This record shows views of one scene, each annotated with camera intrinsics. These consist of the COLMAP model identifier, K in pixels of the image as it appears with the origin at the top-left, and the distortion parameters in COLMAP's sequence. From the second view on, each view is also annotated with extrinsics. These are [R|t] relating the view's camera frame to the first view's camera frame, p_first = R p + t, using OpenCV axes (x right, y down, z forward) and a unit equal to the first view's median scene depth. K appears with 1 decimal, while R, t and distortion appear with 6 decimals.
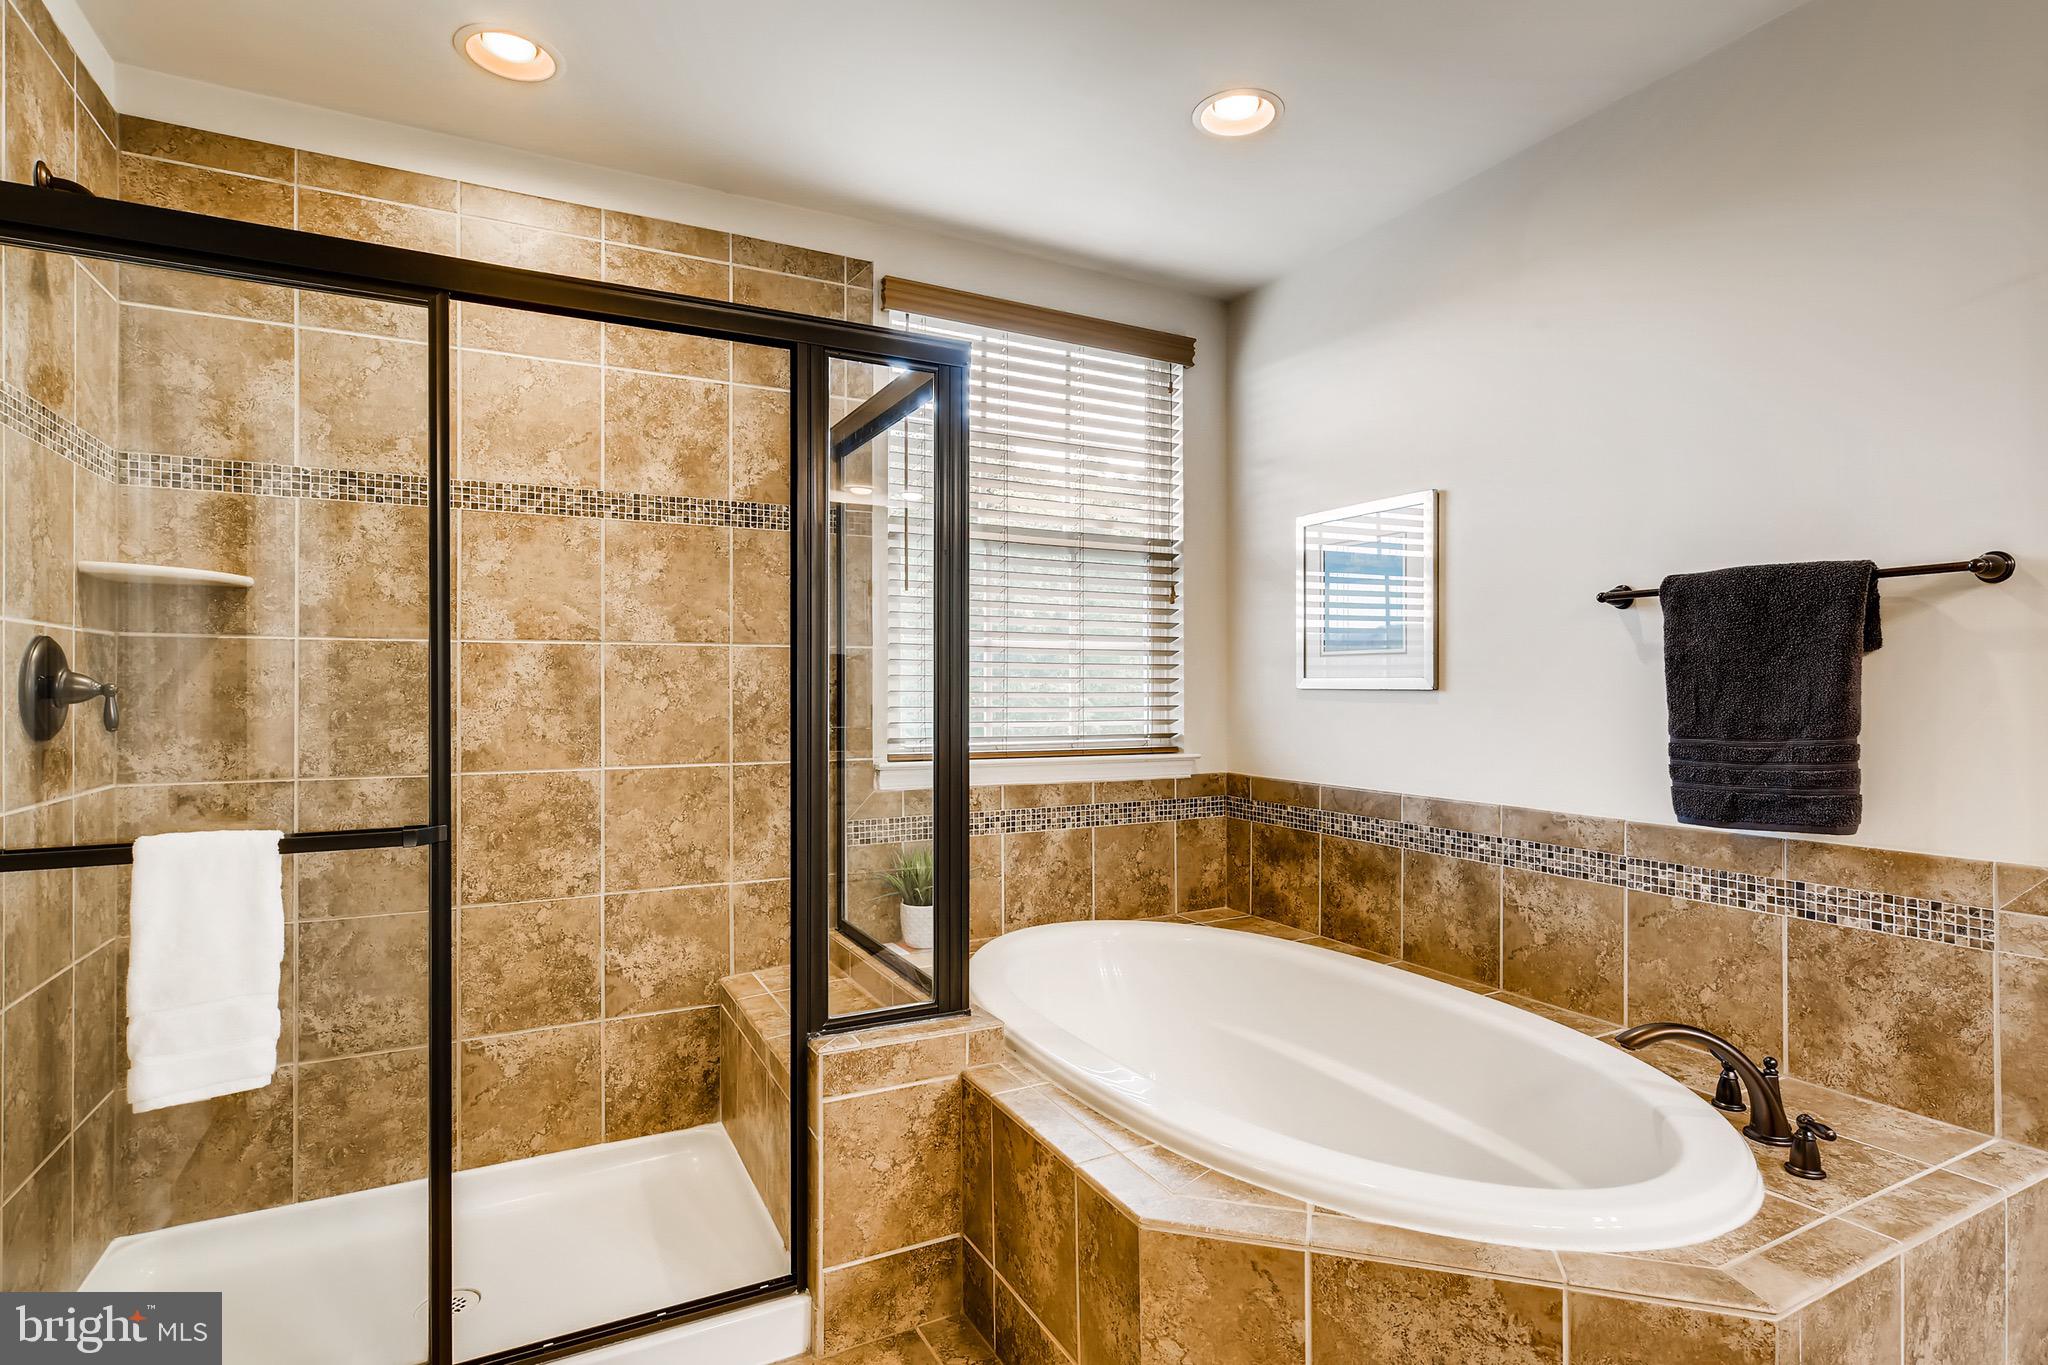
lens RADIAL K [[1036.3, 0, 1041.8], [0, 1036.3, 685.5], [0, 0, 1]] dist [0.001814, 0.001188]
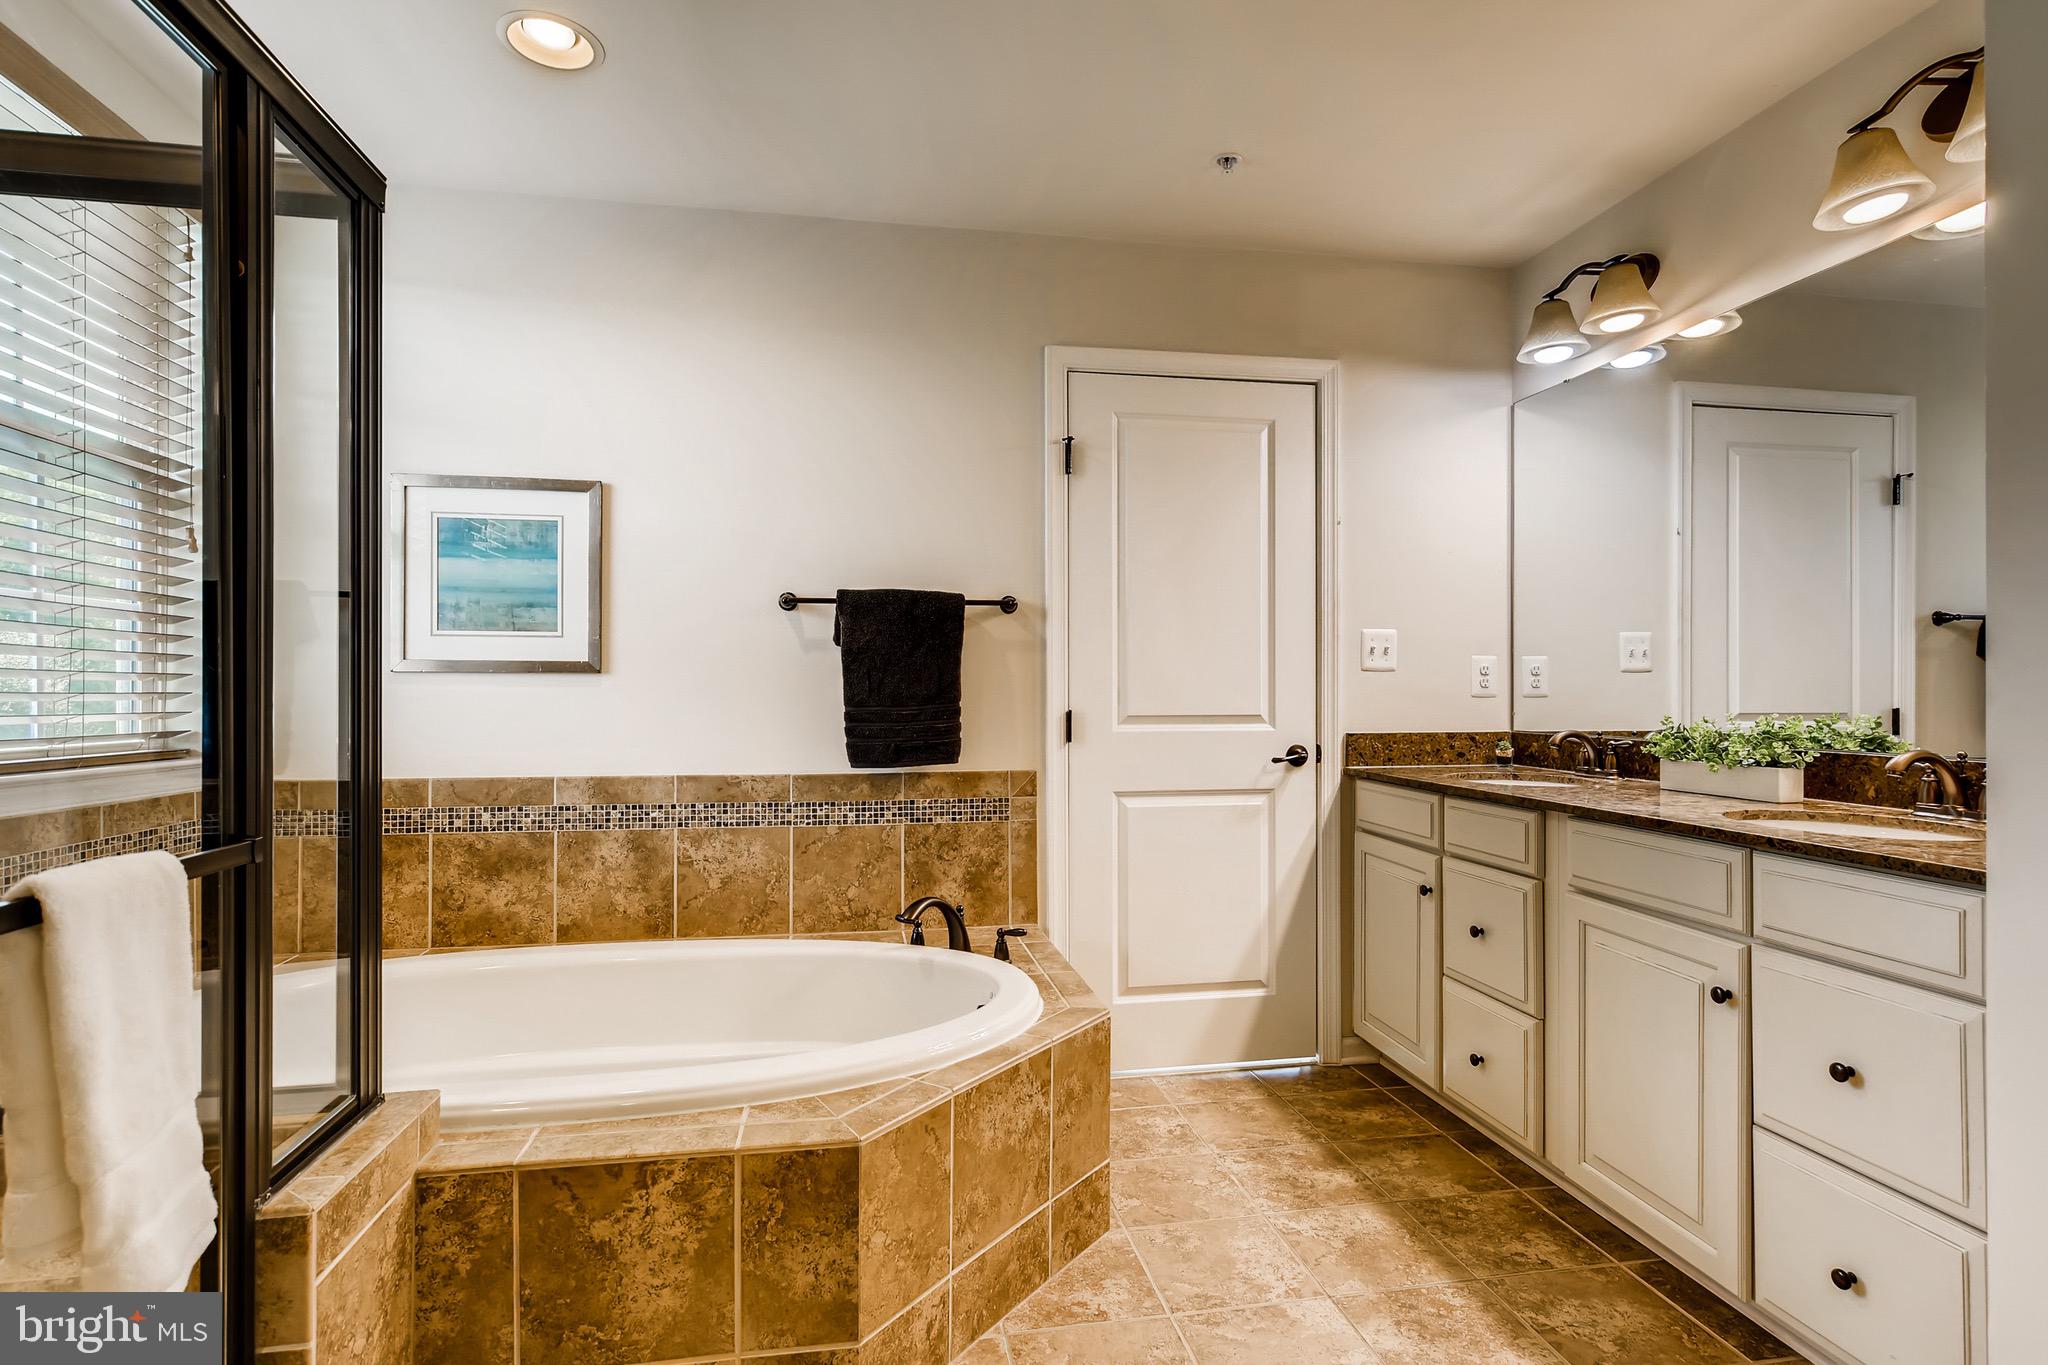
lens RADIAL K [[1036.3, 0, 1041.8], [0, 1036.3, 685.5], [0, 0, 1]] dist [0.001814, 0.001188]
pose [[0.301242, 0.007180, 0.953521, -0.583985], [-0.002330, 0.999974, -0.006794, 0.027744], [-0.953545, -0.000175, 0.301251, 0.316060]]
